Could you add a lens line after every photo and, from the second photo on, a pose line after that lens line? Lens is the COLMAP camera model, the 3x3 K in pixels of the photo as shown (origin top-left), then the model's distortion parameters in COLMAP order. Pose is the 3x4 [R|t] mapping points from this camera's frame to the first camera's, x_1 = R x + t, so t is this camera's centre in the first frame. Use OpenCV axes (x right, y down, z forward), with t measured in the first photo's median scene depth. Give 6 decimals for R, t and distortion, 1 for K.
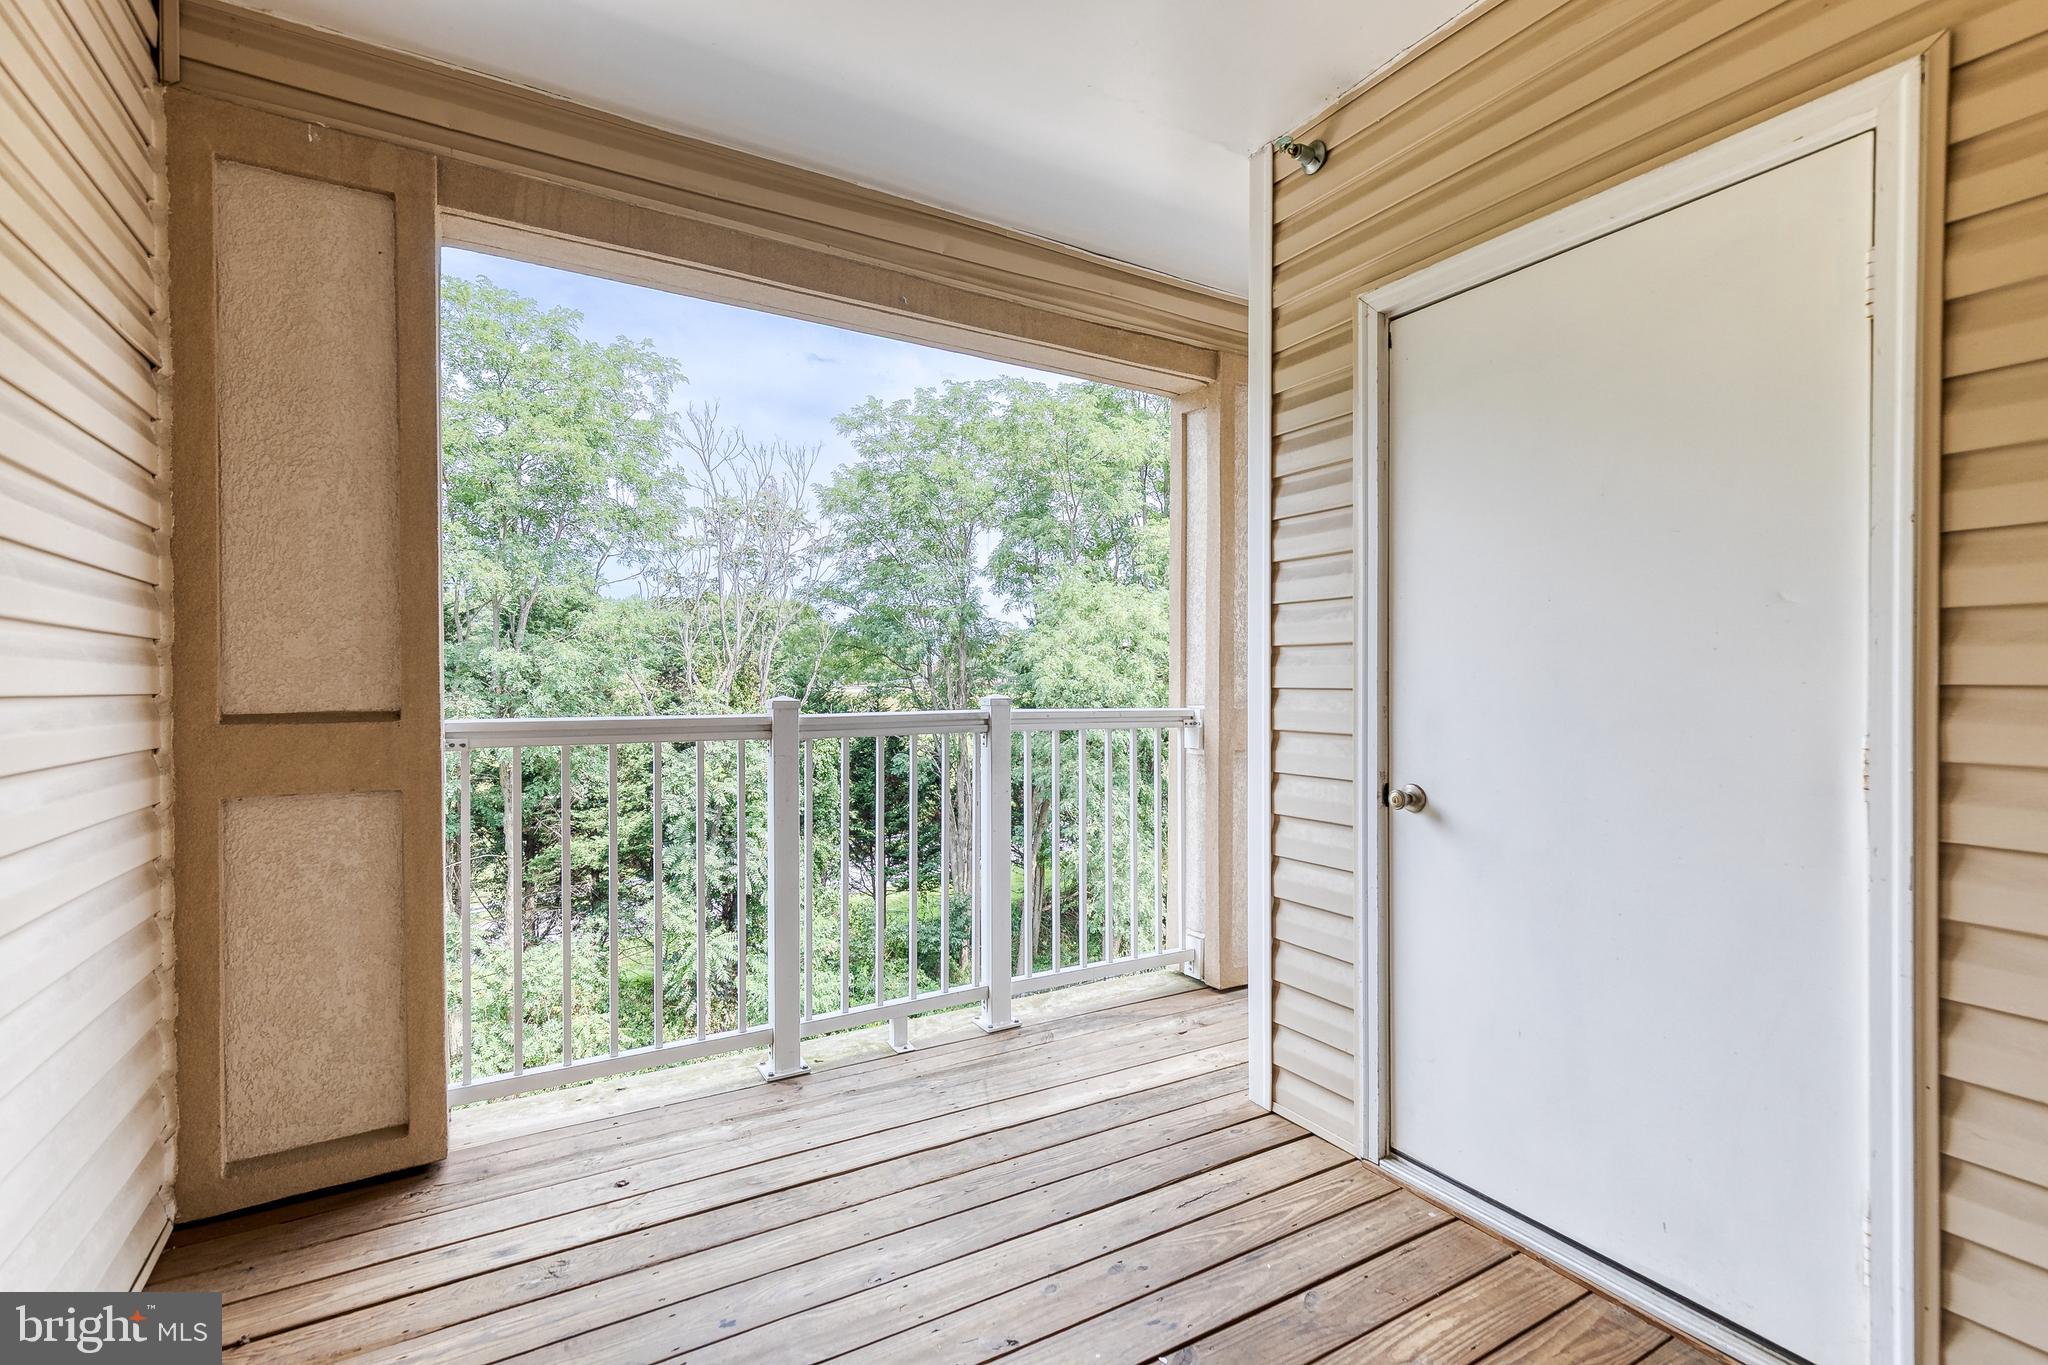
lens RADIAL K [[938.0, 0, 1058.9], [0, 938.0, 681.8], [0, 0, 1]] dist [0.000918, -0.000070]
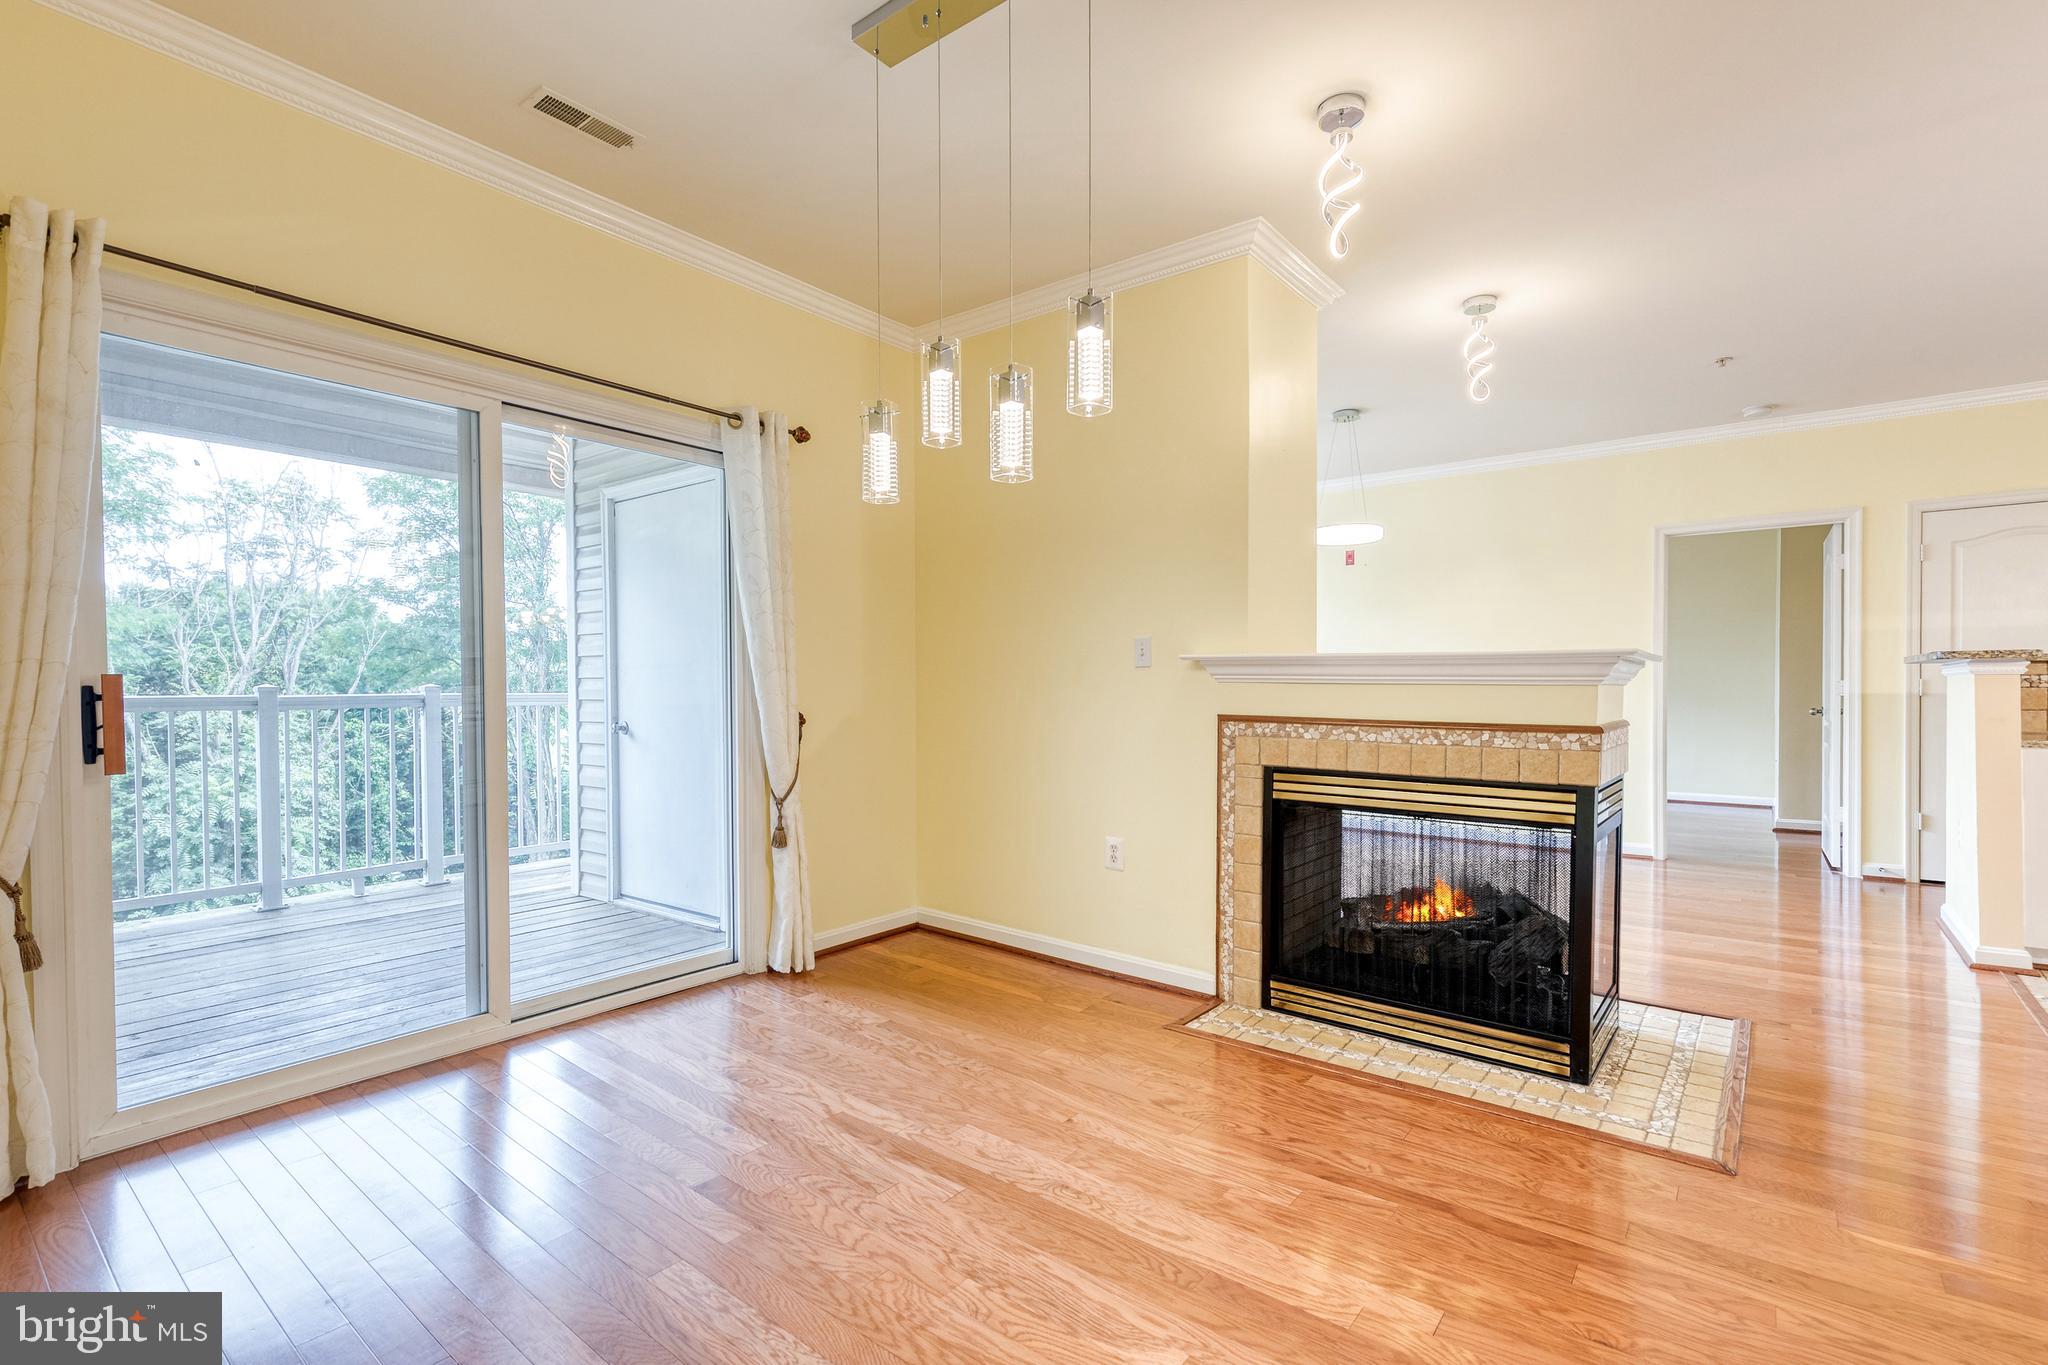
lens RADIAL K [[927.9, 0, 1051.1], [0, 927.9, 699.6], [0, 0, 1]] dist [0.005277, -0.000533]
pose [[0.930667, -0.009882, 0.365734, 0.042719], [0.005168, 0.999890, 0.013867, 0.002903], [-0.365831, -0.011016, 0.930616, -0.112658]]
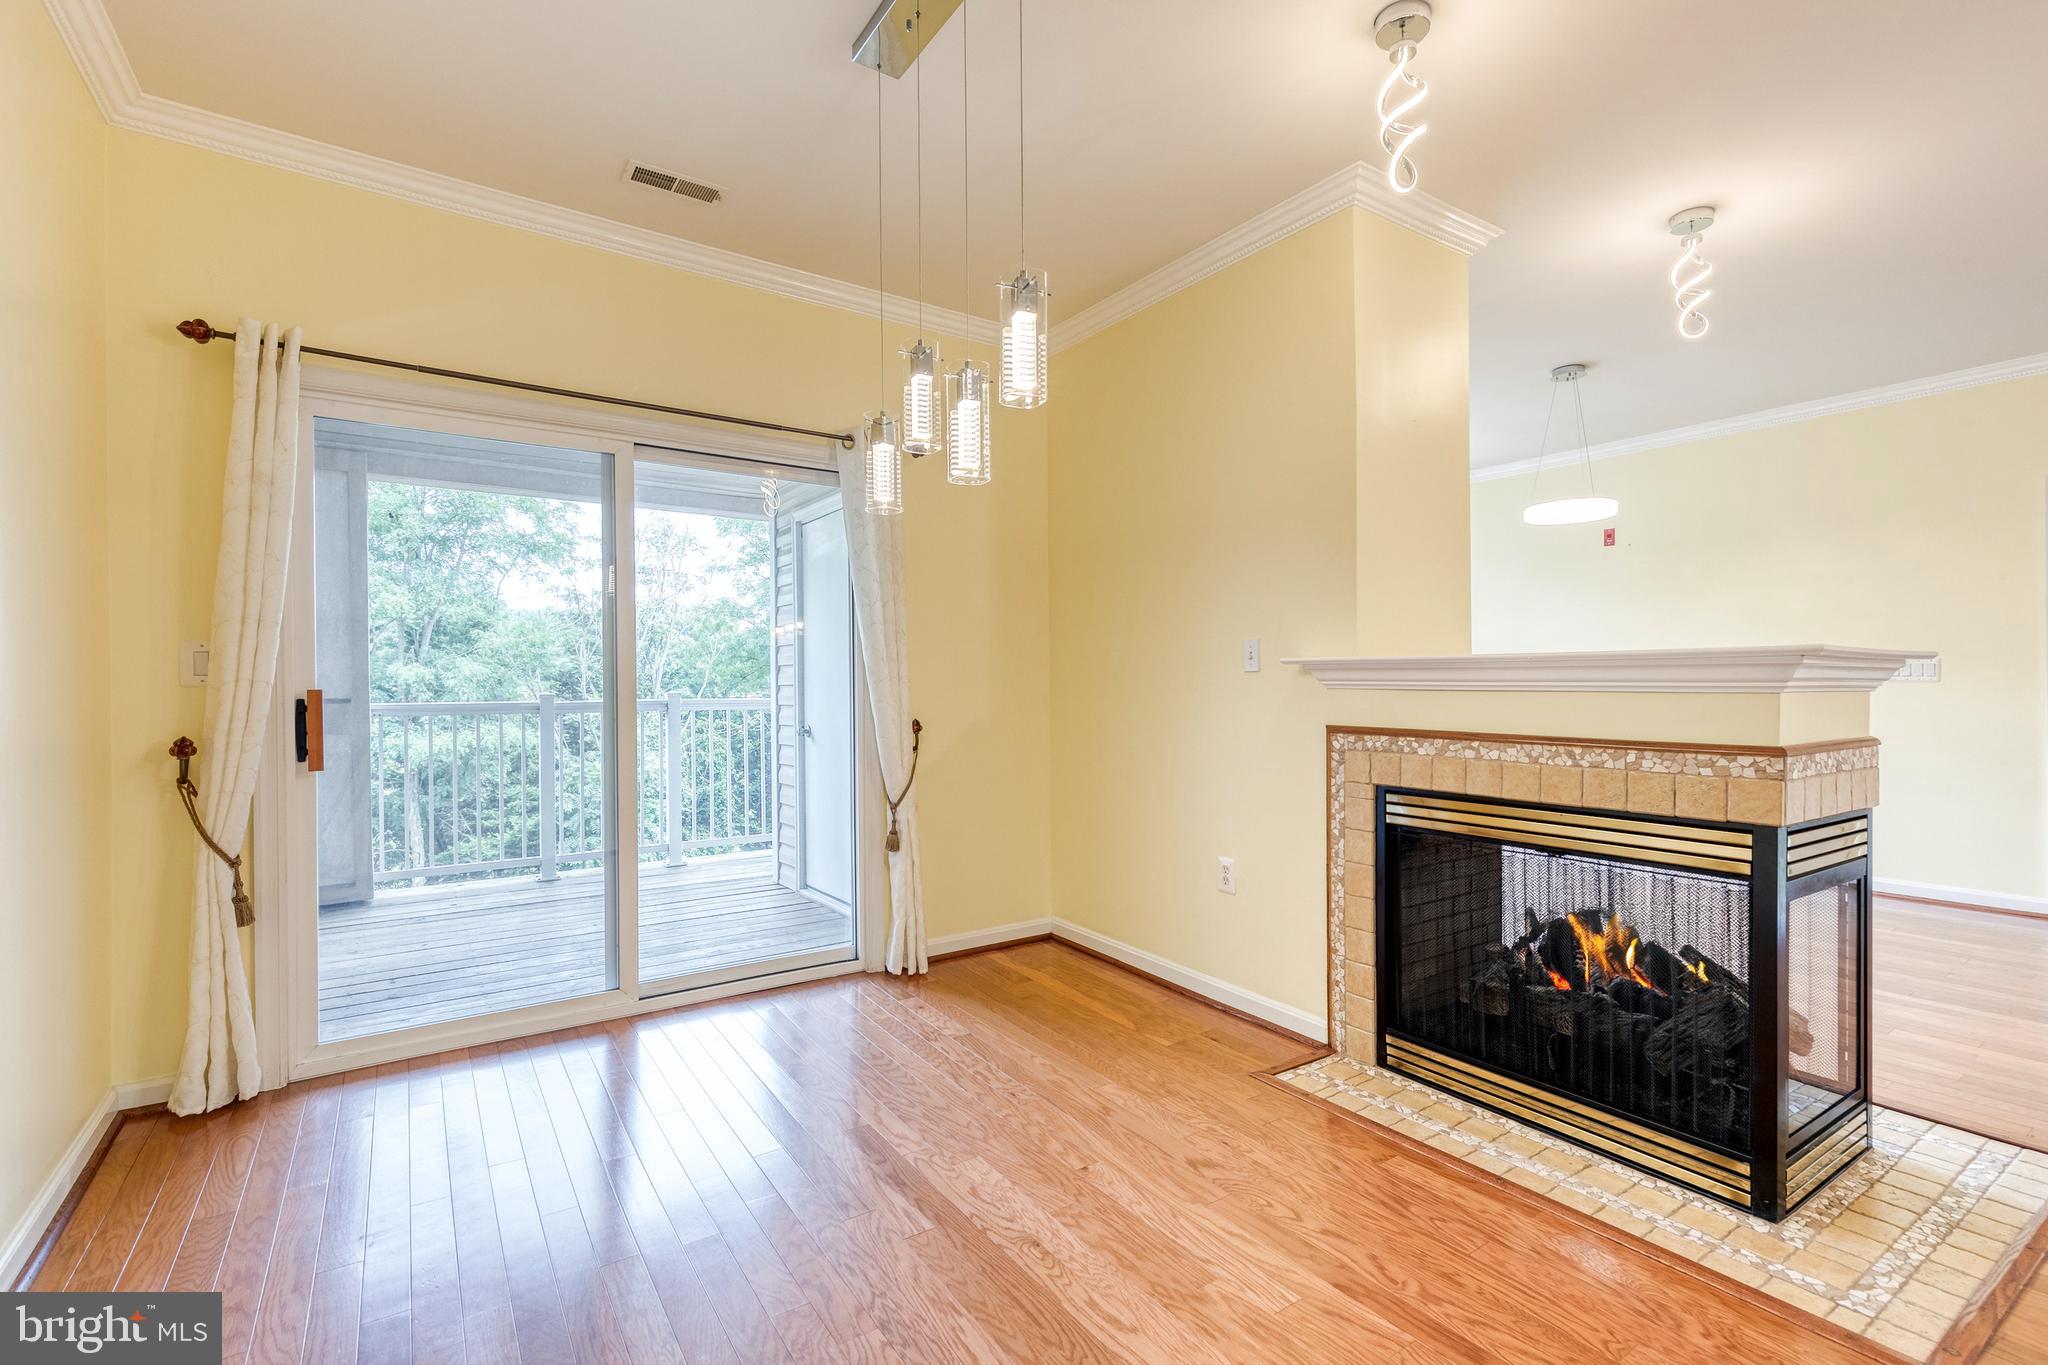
lens RADIAL K [[927.2, 0, 1050.0], [0, 927.2, 682.0], [0, 0, 1]] dist [0.002838, 0.000233]
pose [[0.997591, -0.009452, 0.068718, 0.068794], [0.010001, 0.999921, -0.007657, 0.002134], [-0.068641, 0.008326, 0.997607, -0.112771]]
